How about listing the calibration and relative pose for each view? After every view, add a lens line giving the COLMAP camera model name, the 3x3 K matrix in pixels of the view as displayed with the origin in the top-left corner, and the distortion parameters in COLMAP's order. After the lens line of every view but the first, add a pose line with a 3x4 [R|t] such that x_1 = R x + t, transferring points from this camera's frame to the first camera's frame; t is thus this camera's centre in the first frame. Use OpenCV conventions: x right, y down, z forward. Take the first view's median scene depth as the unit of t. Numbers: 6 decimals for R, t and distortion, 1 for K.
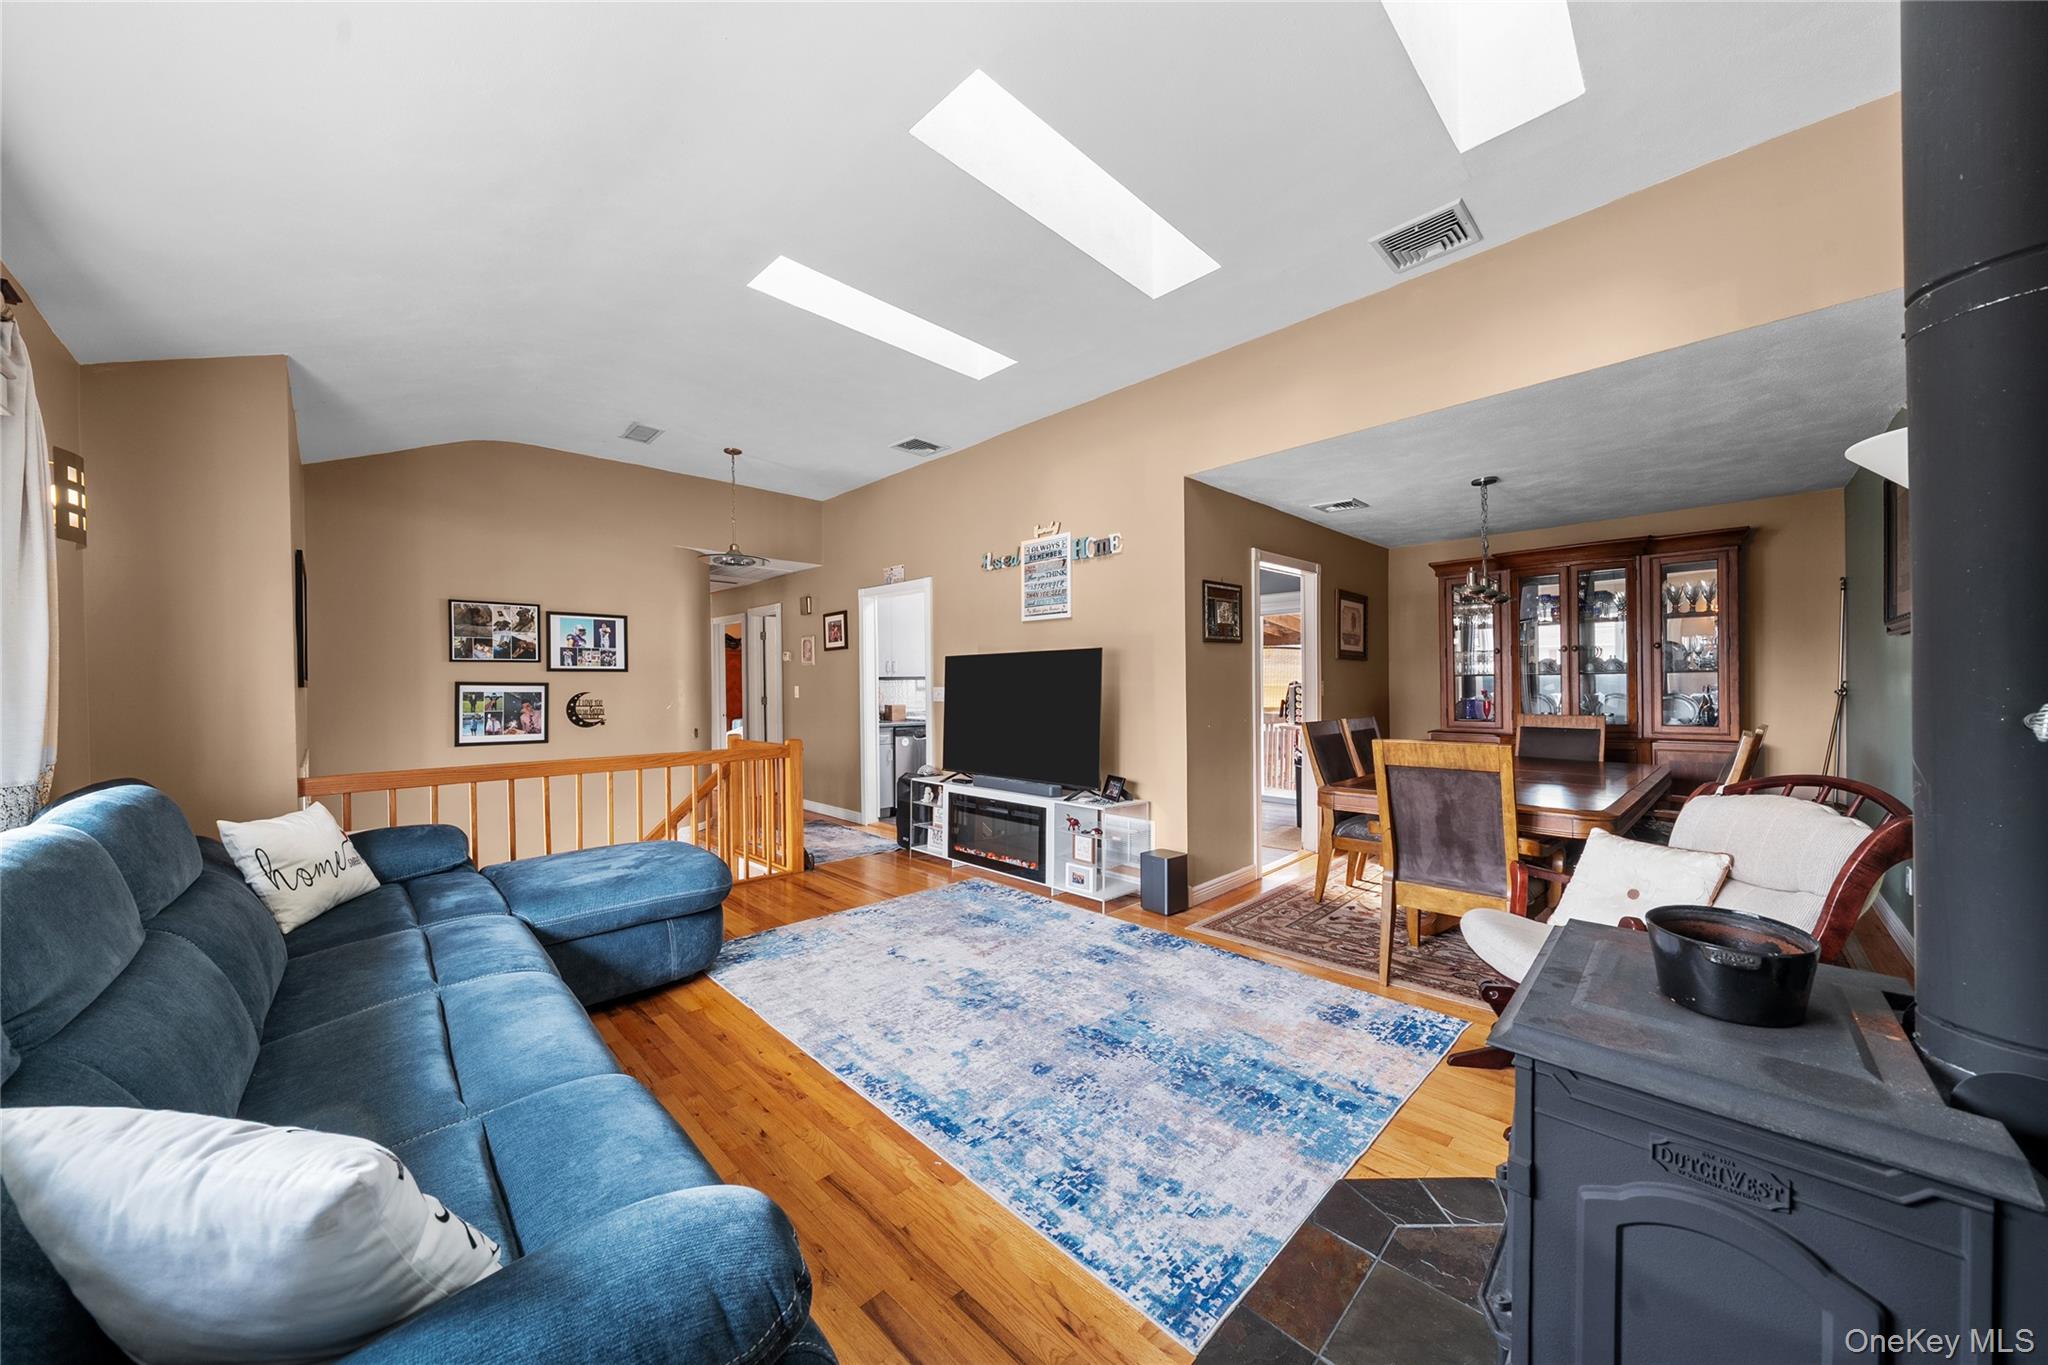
lens RADIAL K [[707.1, 0, 1024.0], [0, 707.1, 682.5], [0, 0, 1]] dist [-0.001943, -0.000043]
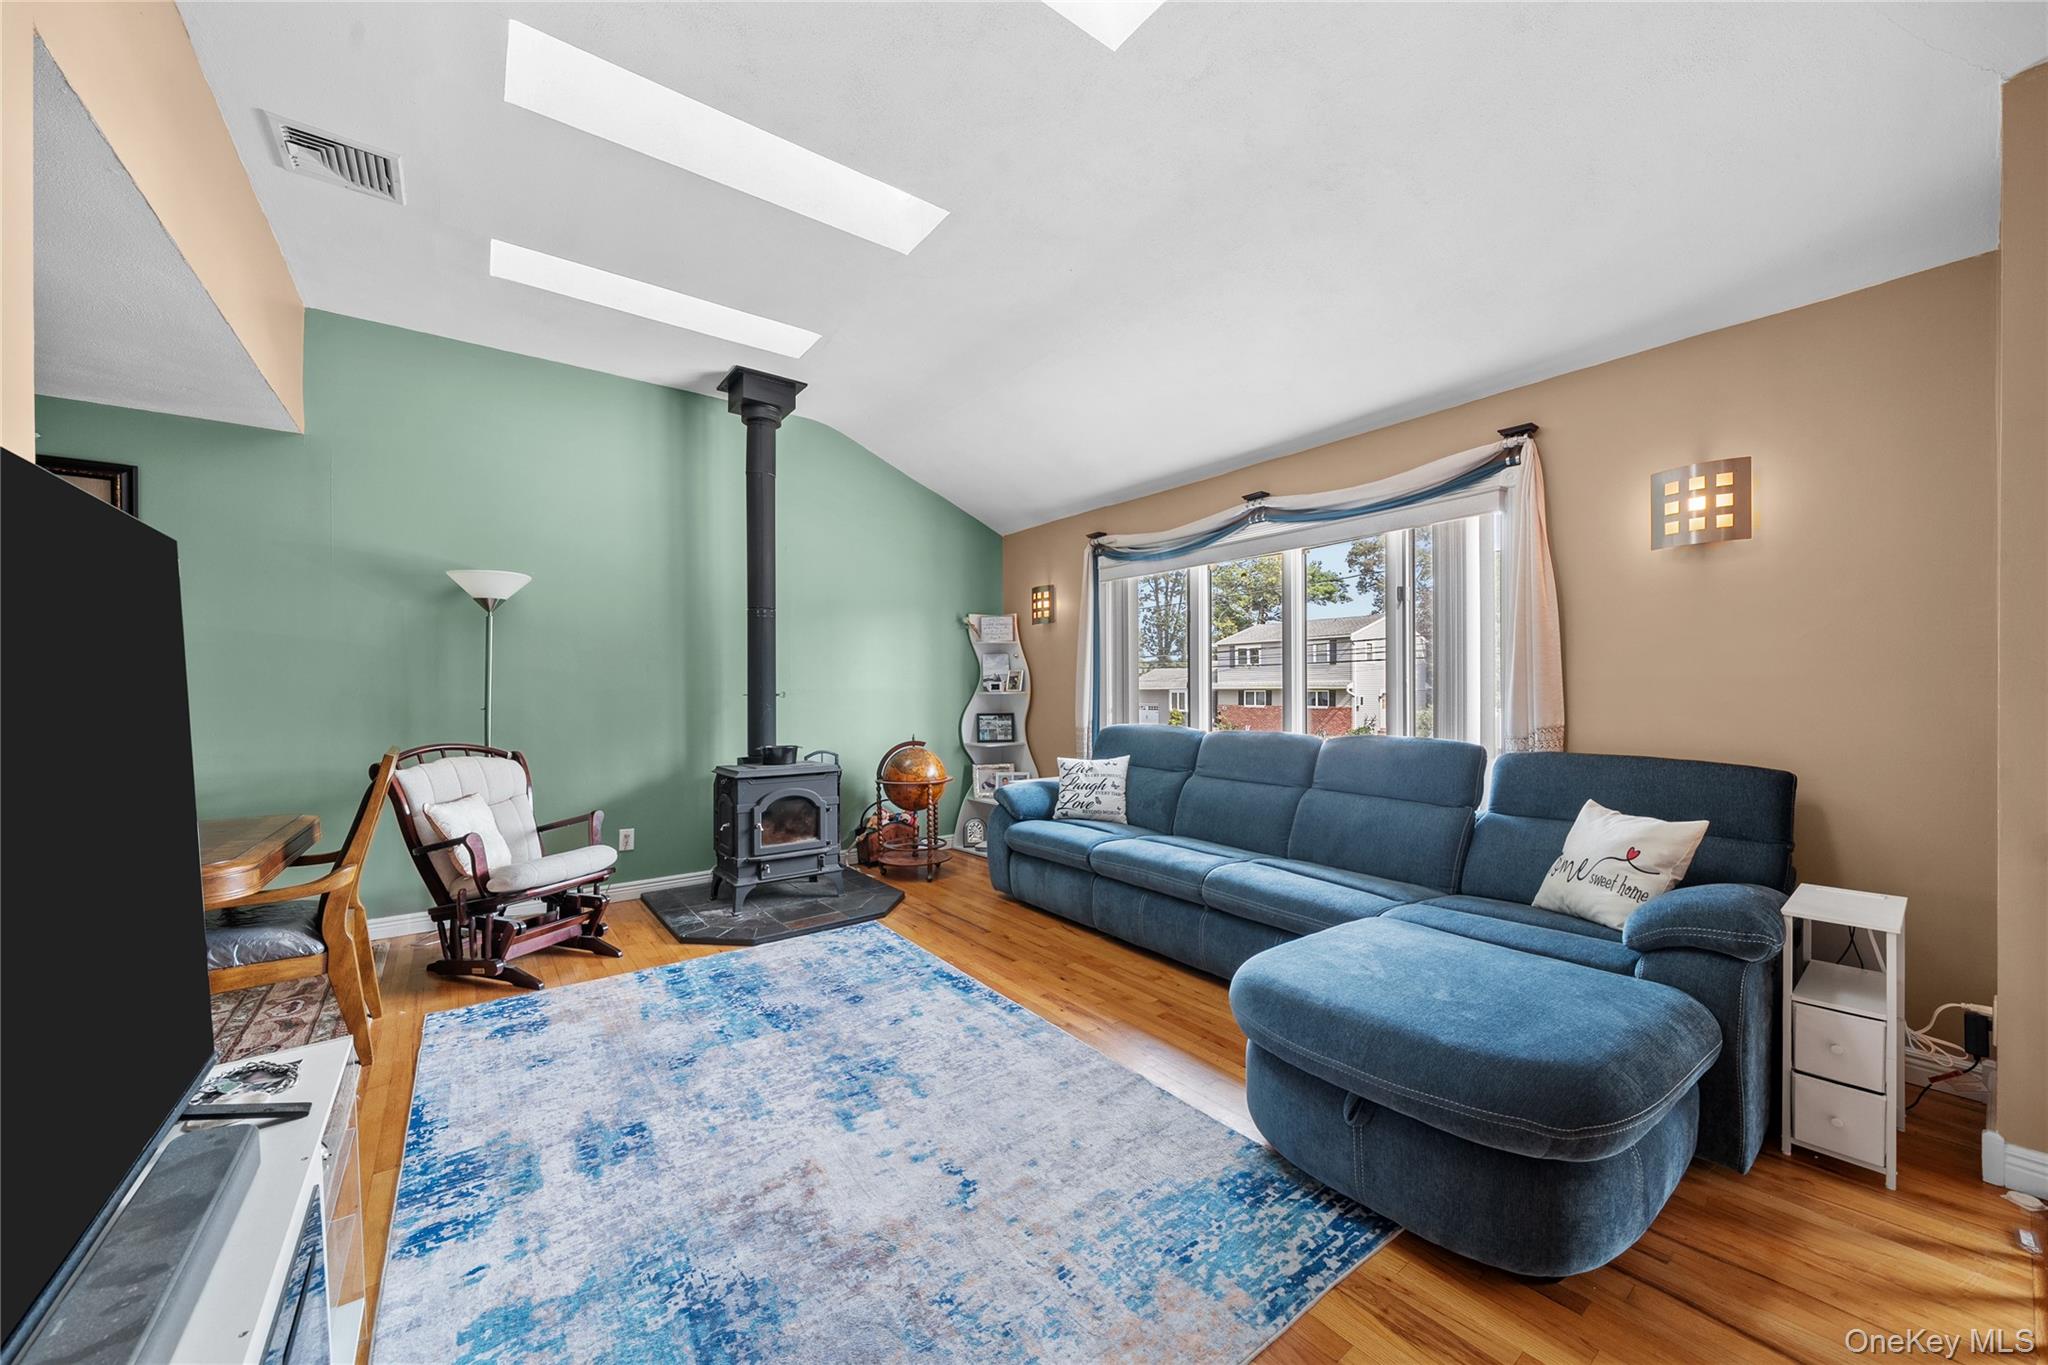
lens RADIAL K [[744.9, 0, 1027.7], [0, 744.9, 686.1], [0, 0, 1]] dist [-0.000581, -0.000128]
pose [[-0.990949, 0.013412, 0.133566, -0.310486], [0.012206, 0.999877, -0.009845, 0.016499], [-0.133681, -0.008126, -0.990991, 1.550099]]
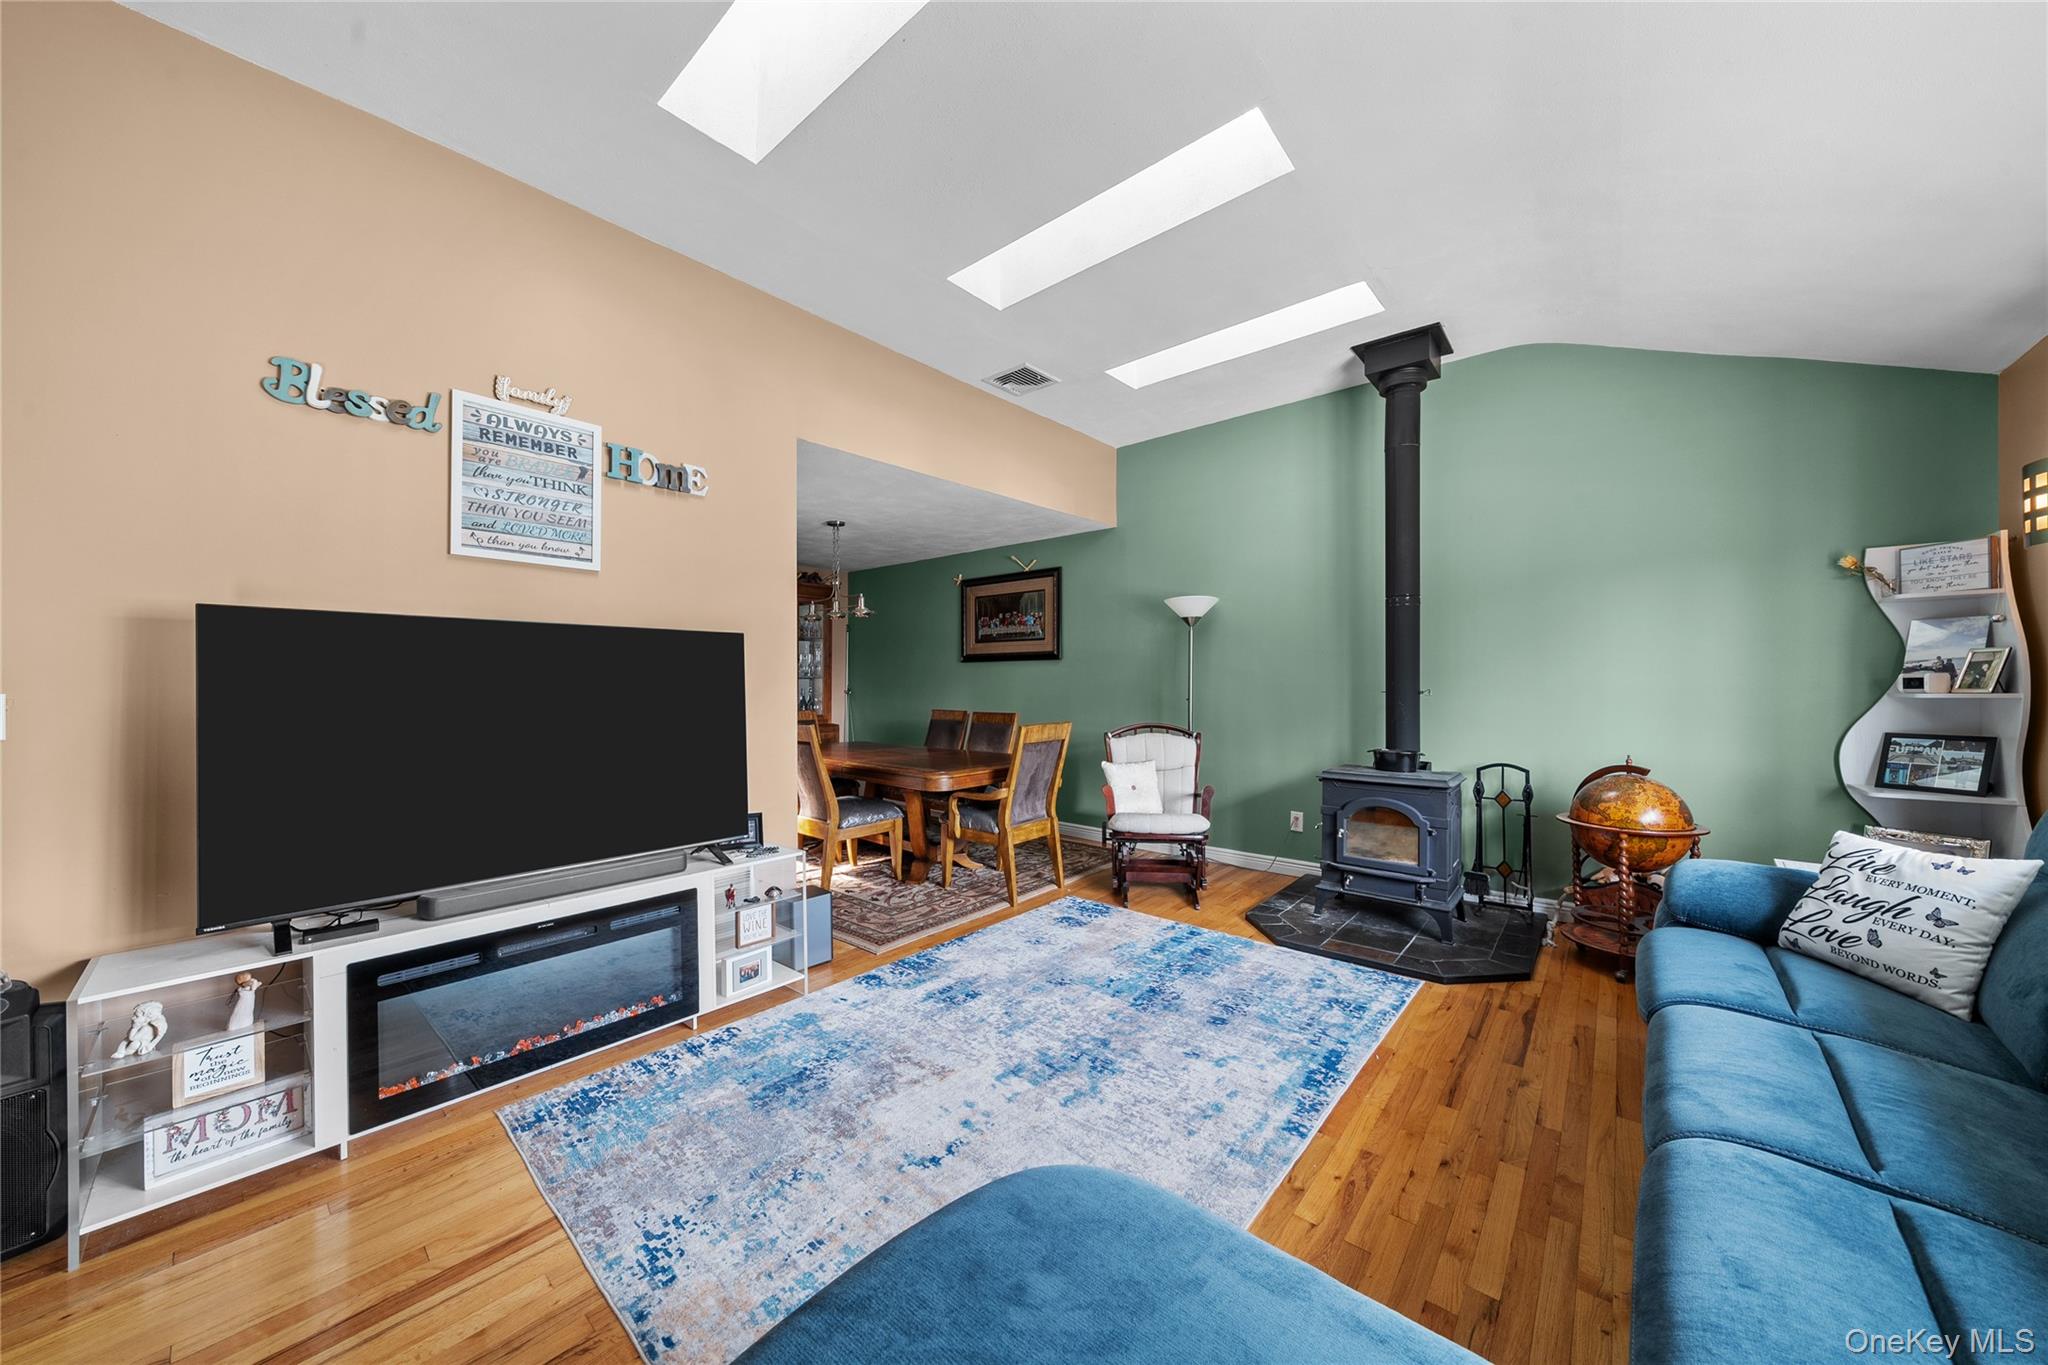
lens RADIAL K [[698.2, 0, 1016.5], [0, 698.2, 678.7], [0, 0, 1]] dist [-0.007082, -0.000142]
pose [[-0.073269, 0.011966, 0.997240, -0.749090], [-0.000540, 0.999927, -0.012038, 0.005166], [-0.997312, -0.001420, -0.073258, 0.976336]]
